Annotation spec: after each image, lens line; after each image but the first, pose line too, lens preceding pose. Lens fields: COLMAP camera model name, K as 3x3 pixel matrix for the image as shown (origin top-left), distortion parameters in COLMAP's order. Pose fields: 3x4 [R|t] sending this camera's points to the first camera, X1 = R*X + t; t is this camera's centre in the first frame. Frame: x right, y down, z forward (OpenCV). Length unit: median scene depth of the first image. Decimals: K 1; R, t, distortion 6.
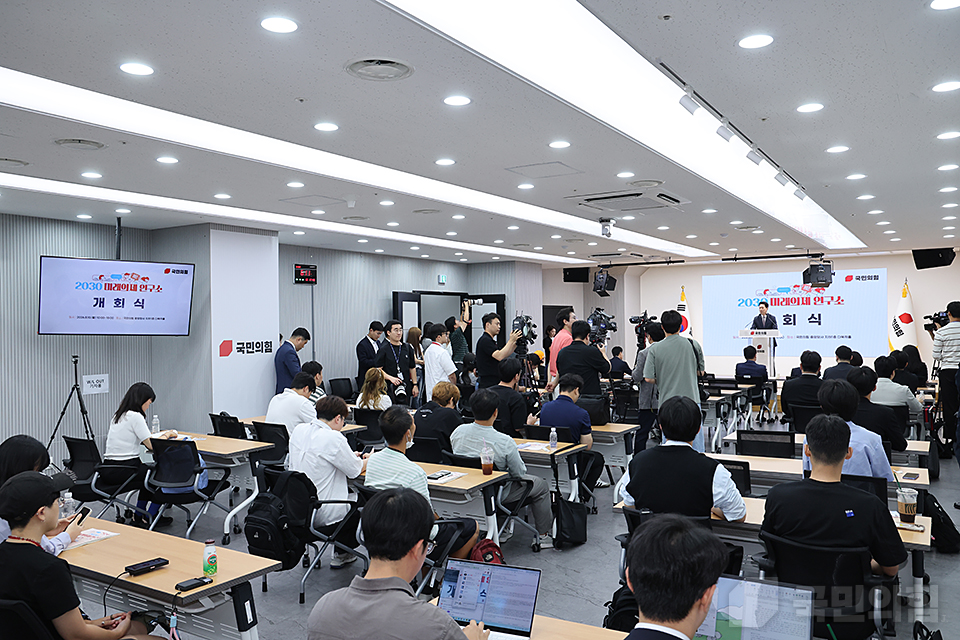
lens RADIAL K [[734.5, 0, 476.6], [0, 734.5, 322.9], [0, 0, 1]] dist [-0.035445, 0.007389]
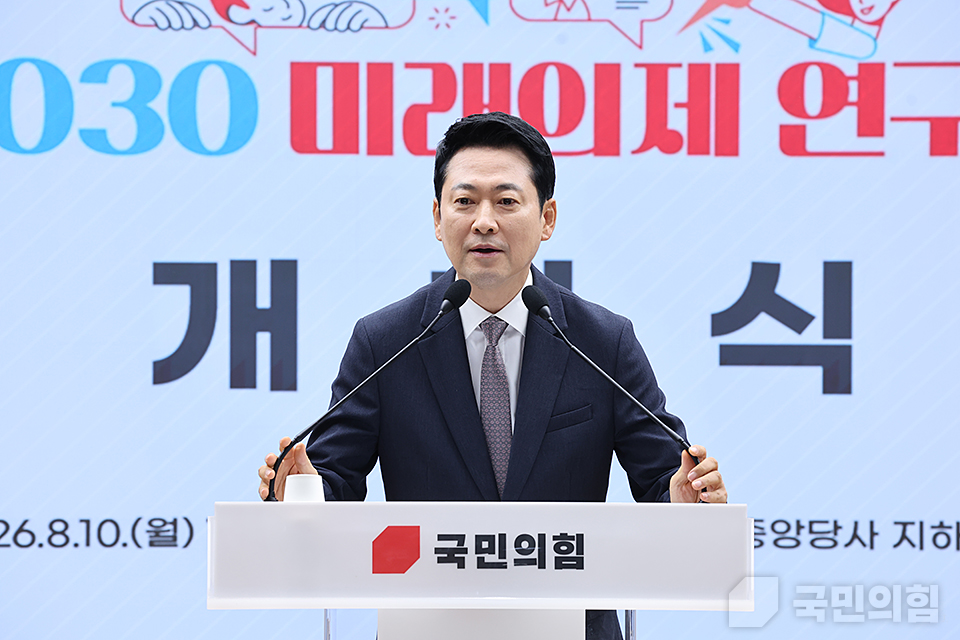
lens RADIAL K [[5578.1, 0, 478.9], [0, 5578.1, 324.7], [0, 0, 1]] dist [1.585341, 0.000000]
pose [[0.832841, 0.005119, 0.553488, 0.072282], [-0.015461, 0.999782, 0.014018, -0.013876], [-0.553296, -0.020232, 0.832739, 0.476668]]
